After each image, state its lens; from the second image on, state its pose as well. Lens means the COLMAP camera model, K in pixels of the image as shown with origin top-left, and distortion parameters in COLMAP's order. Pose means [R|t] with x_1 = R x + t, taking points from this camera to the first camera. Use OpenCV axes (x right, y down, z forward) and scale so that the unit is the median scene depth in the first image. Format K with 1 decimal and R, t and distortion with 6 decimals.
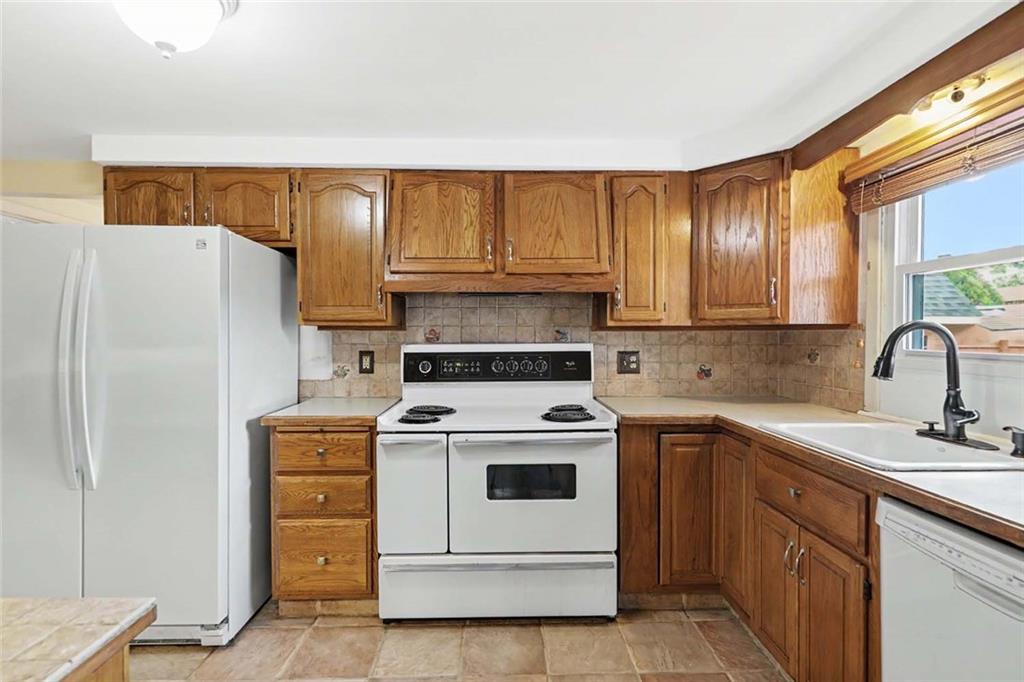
lens RADIAL K [[508.2, 0, 509.7], [0, 508.2, 345.2], [0, 0, 1]] dist [0.003305, -0.000366]
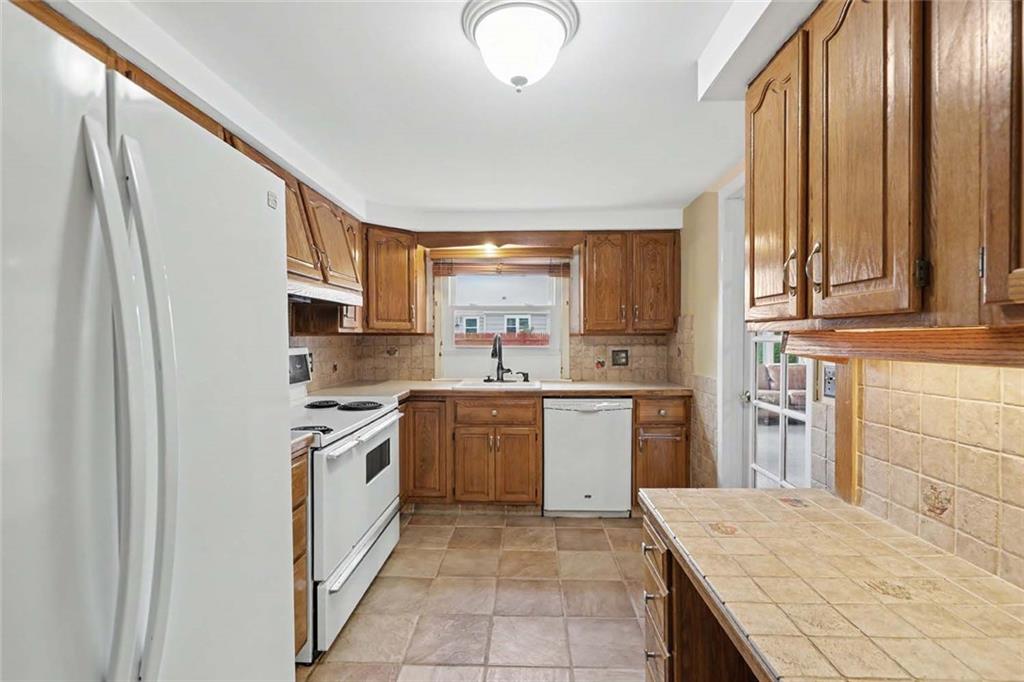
lens RADIAL K [[469.3, 0, 514.0], [0, 469.3, 345.2], [0, 0, 1]] dist [0.005341, 0.000353]
pose [[0.057576, -0.016779, 0.998200, -0.965391], [0.020818, 0.999662, 0.015603, -0.016760], [-0.998124, 0.019882, 0.057906, 0.545747]]
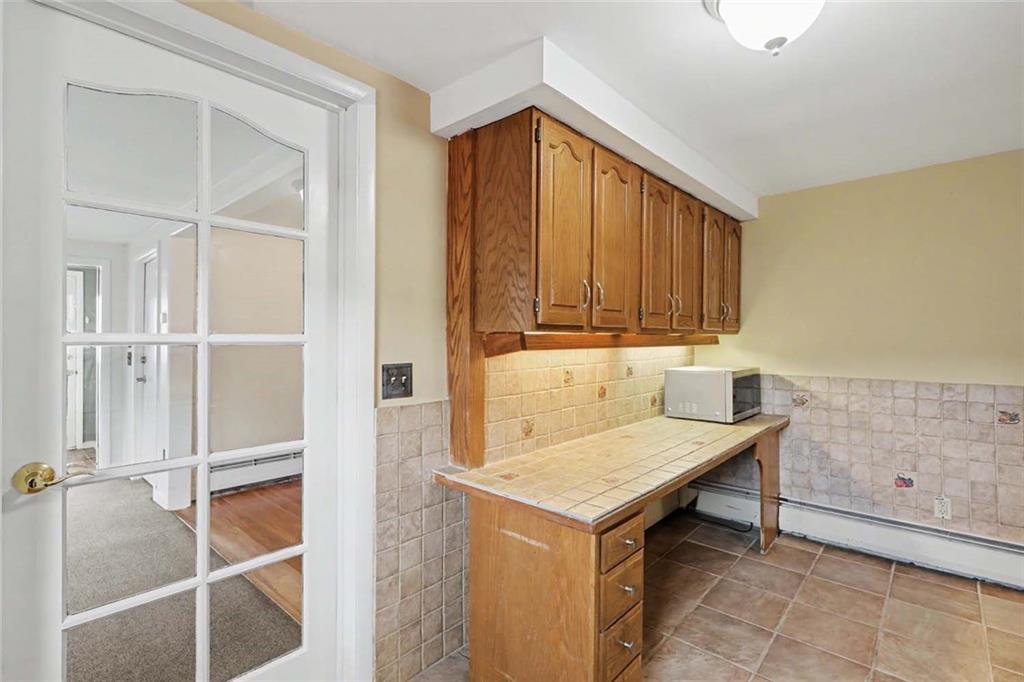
lens RADIAL K [[477.0, 0, 512.0], [0, 477.0, 341.0], [0, 0, 1]] dist [0.002245, 0.000111]
pose [[-0.690518, 0.001614, -0.723313, 0.186206], [-0.016542, 0.999701, 0.018023, -0.016279], [0.723126, 0.024410, -0.690285, 0.724026]]
